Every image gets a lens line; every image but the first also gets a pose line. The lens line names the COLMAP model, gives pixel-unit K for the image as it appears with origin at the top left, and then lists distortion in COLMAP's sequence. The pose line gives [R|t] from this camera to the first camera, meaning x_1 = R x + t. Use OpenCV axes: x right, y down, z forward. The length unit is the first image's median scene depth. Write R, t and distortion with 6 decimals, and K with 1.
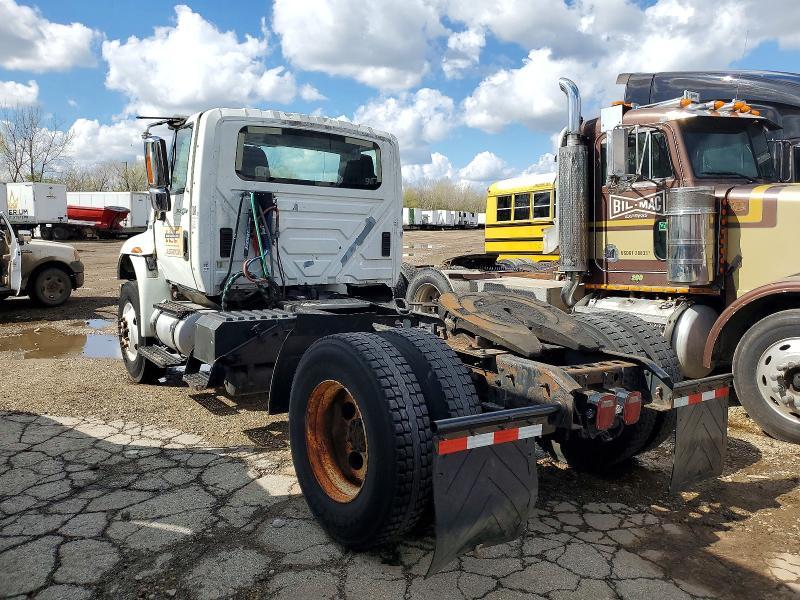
lens RADIAL K [[607.2, 0, 404.1], [0, 607.2, 299.5], [0, 0, 1]] dist [0.005455, -0.001799]
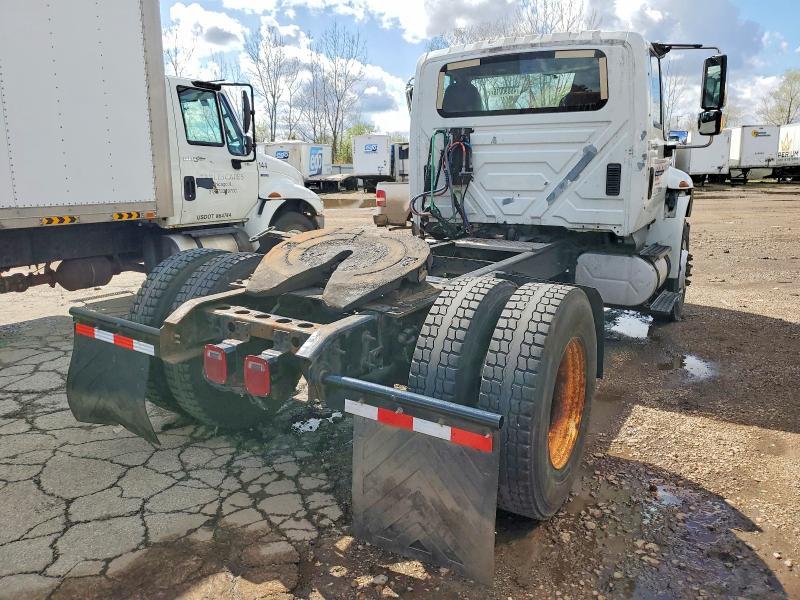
lens RADIAL K [[607.2, 0, 404.1], [0, 607.2, 299.5], [0, 0, 1]] dist [0.005455, -0.001799]
pose [[0.386333, 0.171526, -0.906270, 1.005161], [-0.088607, 0.984914, 0.148639, -0.052227], [0.918093, 0.022878, 0.395704, 0.738733]]
